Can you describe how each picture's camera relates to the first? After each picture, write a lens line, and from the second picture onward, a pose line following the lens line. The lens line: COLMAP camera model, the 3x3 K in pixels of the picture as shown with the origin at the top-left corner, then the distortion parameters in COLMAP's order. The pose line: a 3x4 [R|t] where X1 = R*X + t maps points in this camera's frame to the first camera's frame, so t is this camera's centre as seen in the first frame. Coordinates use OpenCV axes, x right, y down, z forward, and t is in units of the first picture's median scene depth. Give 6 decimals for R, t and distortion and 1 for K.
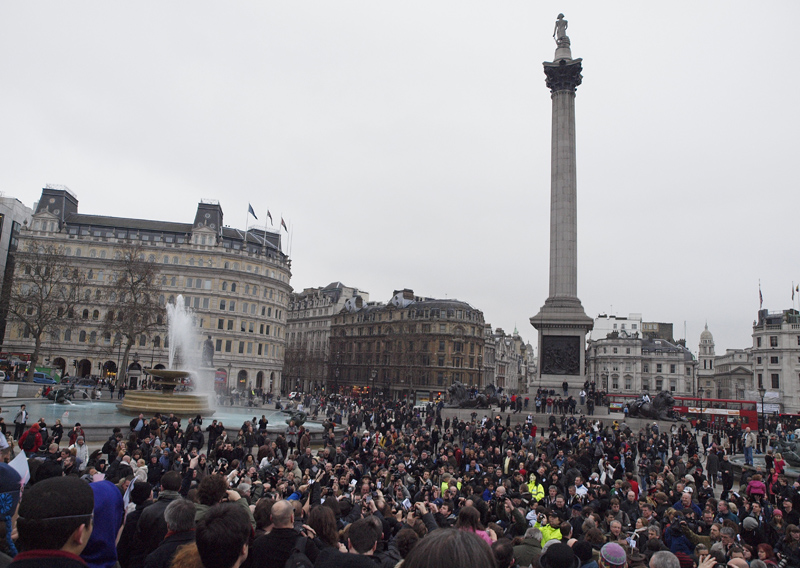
lens RADIAL K [[601.6, 0, 394.8], [0, 601.6, 275.3], [0, 0, 1]] dist [-0.101664, 0.013215]
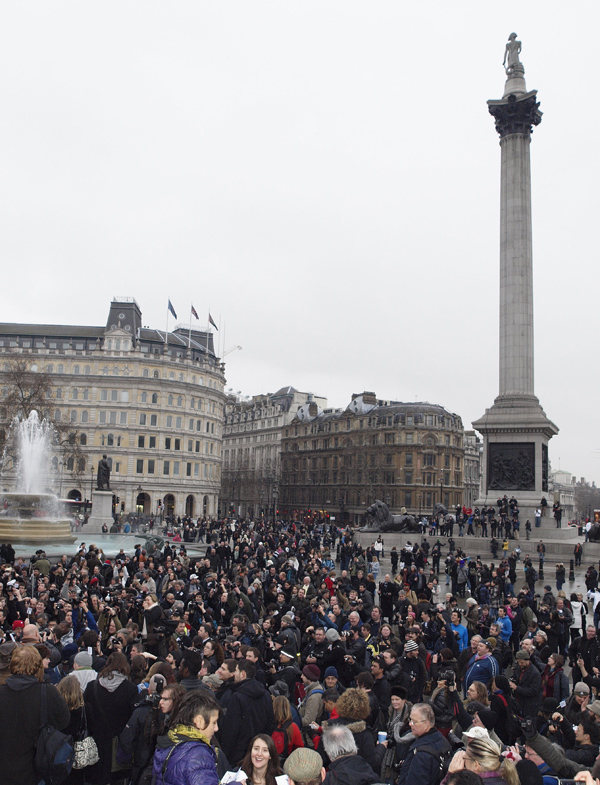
lens RADIAL K [[742.8, 0, 298.4], [0, 742.8, 397.3], [0, 0, 1]] dist [-0.013814, 0.000000]
pose [[0.987757, -0.039656, -0.150875, 0.091730], [0.043880, 0.998730, 0.024768, 0.001348], [0.149701, -0.031085, 0.988243, -0.024175]]
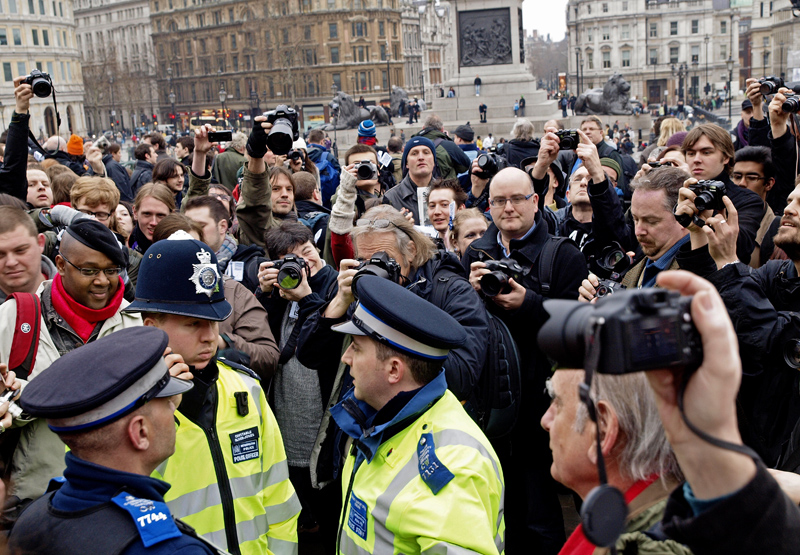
lens RADIAL K [[1086.3, 0, 406.7], [0, 1086.3, 270.3], [0, 0, 1]] dist [0.077549, 0.000000]
pose [[0.987329, -0.134365, 0.084429, 0.025472], [0.097283, 0.932837, 0.346918, -0.040882], [-0.125372, -0.334308, 0.934088, -0.177991]]
